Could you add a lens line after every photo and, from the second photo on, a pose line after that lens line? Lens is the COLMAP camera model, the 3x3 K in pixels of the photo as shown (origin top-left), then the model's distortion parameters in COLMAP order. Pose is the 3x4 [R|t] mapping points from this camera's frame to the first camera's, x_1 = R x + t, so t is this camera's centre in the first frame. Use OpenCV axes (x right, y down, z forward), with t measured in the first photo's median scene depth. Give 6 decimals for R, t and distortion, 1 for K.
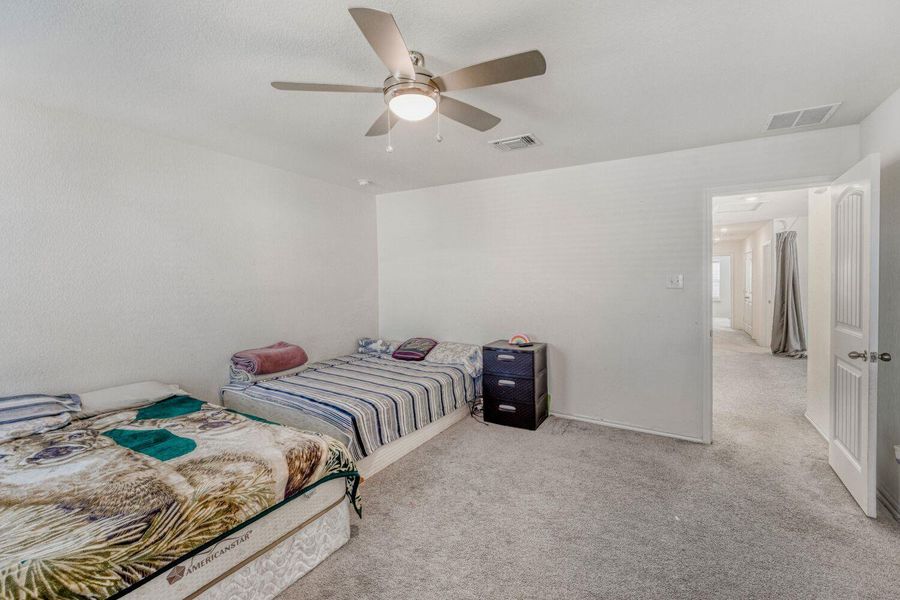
lens RADIAL K [[365.6, 0, 446.8], [0, 365.6, 291.1], [0, 0, 1]] dist [0.000600, -0.000325]
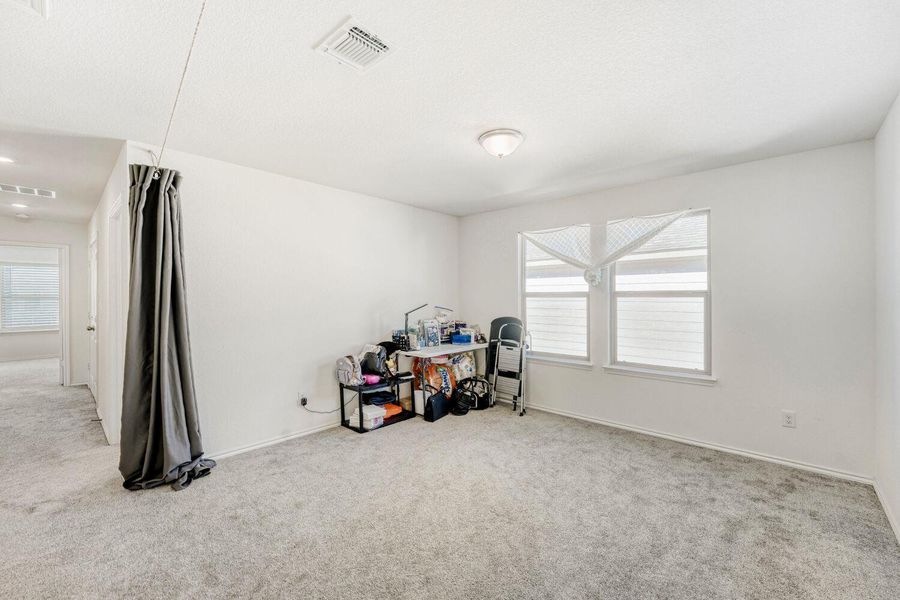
lens RADIAL K [[365.6, 0, 451.3], [0, 365.6, 298.9], [0, 0, 1]] dist [0.000600, -0.000325]
pose [[0.157194, 0.014644, 0.987459, 0.593811], [0.017363, 0.999695, -0.017589, -0.010168], [-0.987415, 0.019910, 0.156891, 0.630076]]
